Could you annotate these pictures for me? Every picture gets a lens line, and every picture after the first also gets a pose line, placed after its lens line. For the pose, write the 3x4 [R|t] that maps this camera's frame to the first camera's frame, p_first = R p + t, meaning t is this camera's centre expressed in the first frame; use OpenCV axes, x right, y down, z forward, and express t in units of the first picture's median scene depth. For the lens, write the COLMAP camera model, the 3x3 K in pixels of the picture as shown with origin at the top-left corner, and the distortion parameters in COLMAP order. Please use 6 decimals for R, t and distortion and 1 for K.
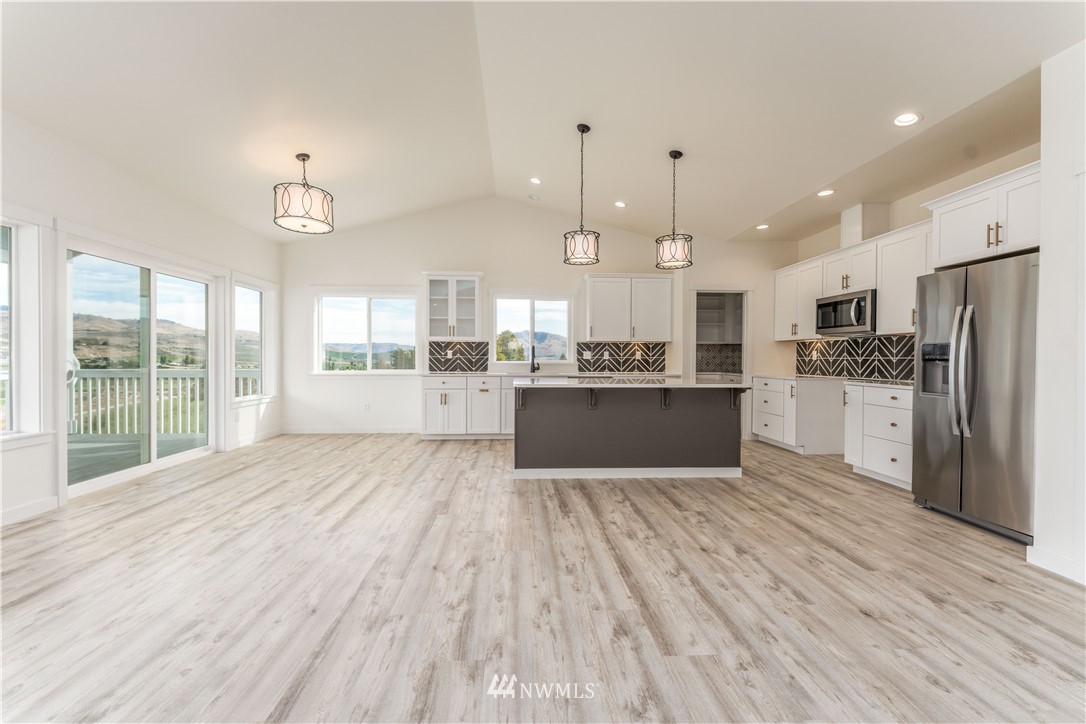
lens RADIAL K [[435.9, 0, 538.1], [0, 435.9, 359.7], [0, 0, 1]] dist [0.001826, 0.000108]
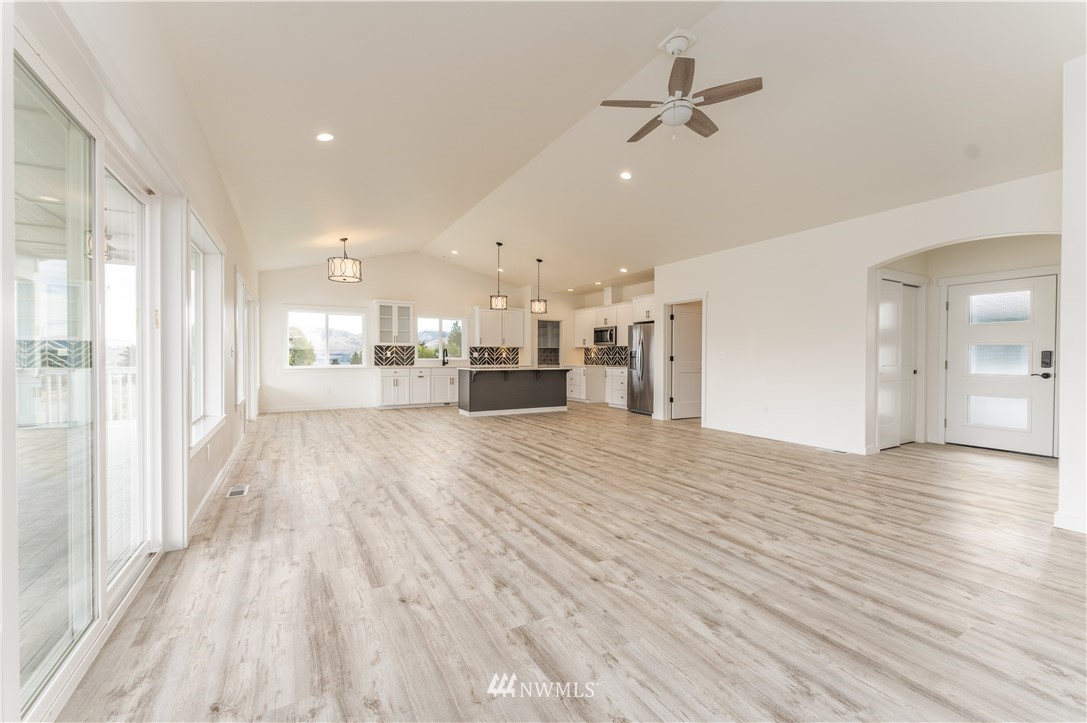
lens RADIAL K [[433.7, 0, 538.6], [0, 433.7, 361.2], [0, 0, 1]] dist [0.000883, 0.000149]
pose [[0.894173, -0.006597, 0.447674, -0.520148], [0.003200, 0.999960, 0.008342, 0.001296], [-0.447711, -0.006027, 0.894158, -0.725107]]
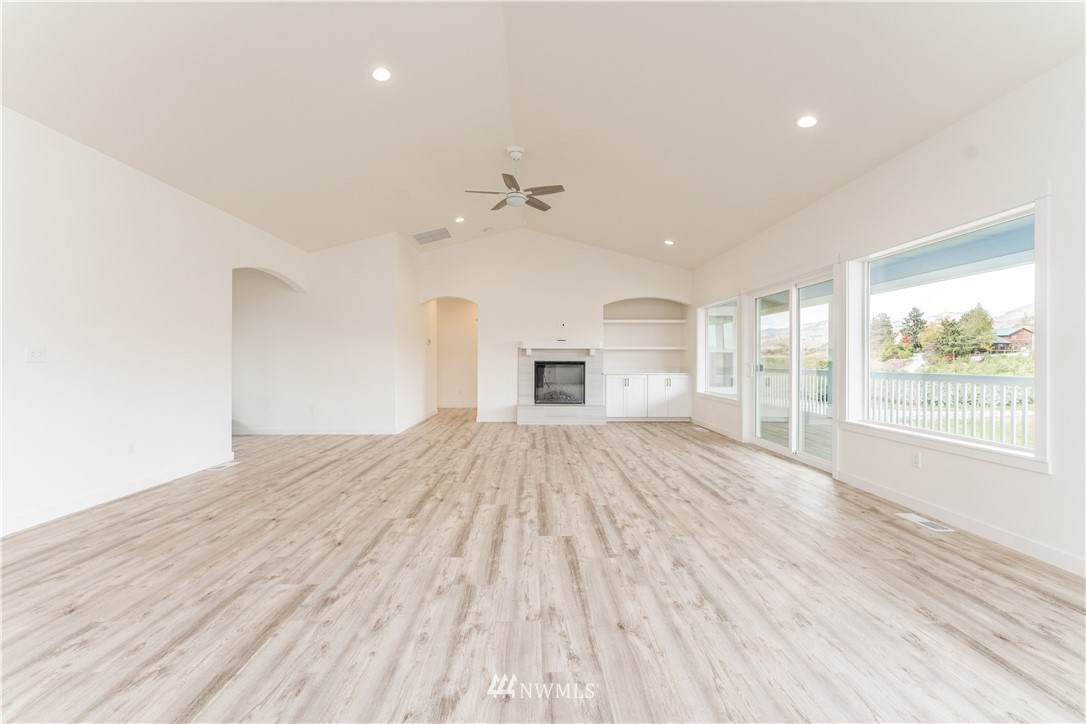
lens RADIAL K [[433.3, 0, 538.1], [0, 433.3, 361.7], [0, 0, 1]] dist [0.000883, 0.000149]
pose [[-0.999157, -0.005517, 0.040681, -0.138378], [-0.005267, 0.999967, 0.006237, -0.003422], [-0.040714, 0.006018, -0.999153, 0.734926]]
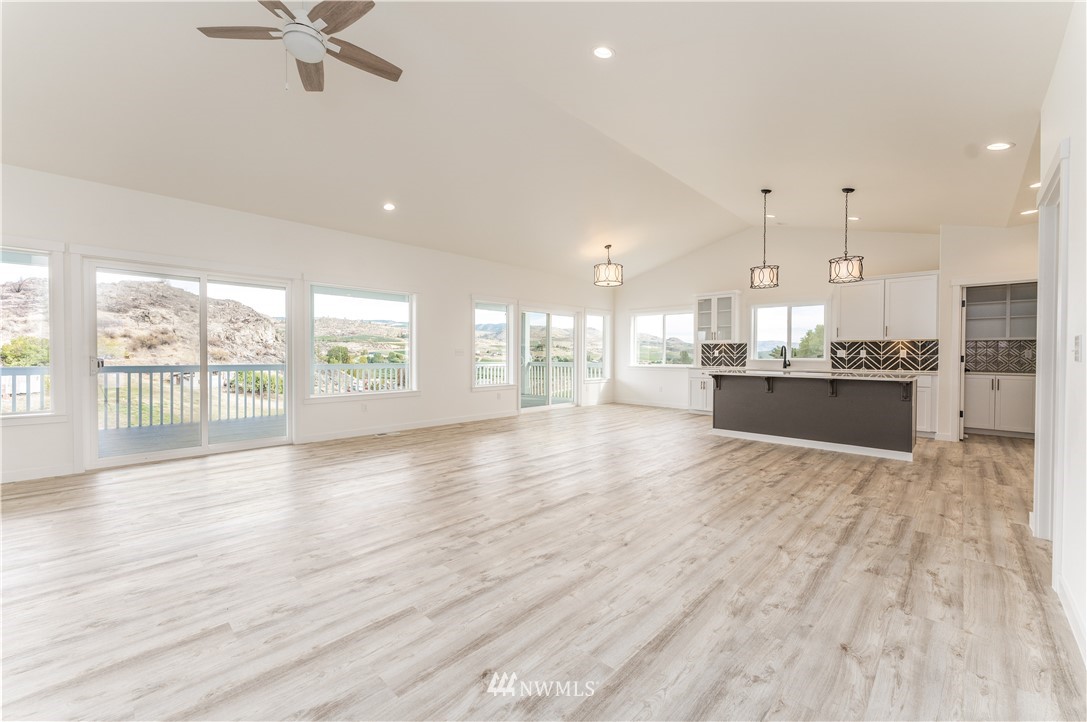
lens RADIAL K [[433.7, 0, 538.6], [0, 433.7, 360.7], [0, 0, 1]] dist [0.000883, 0.000149]
pose [[0.678224, 0.008627, -0.734804, 0.511141], [-0.004738, 0.999962, 0.007366, 0.003910], [0.734840, -0.001514, 0.678239, -0.381908]]
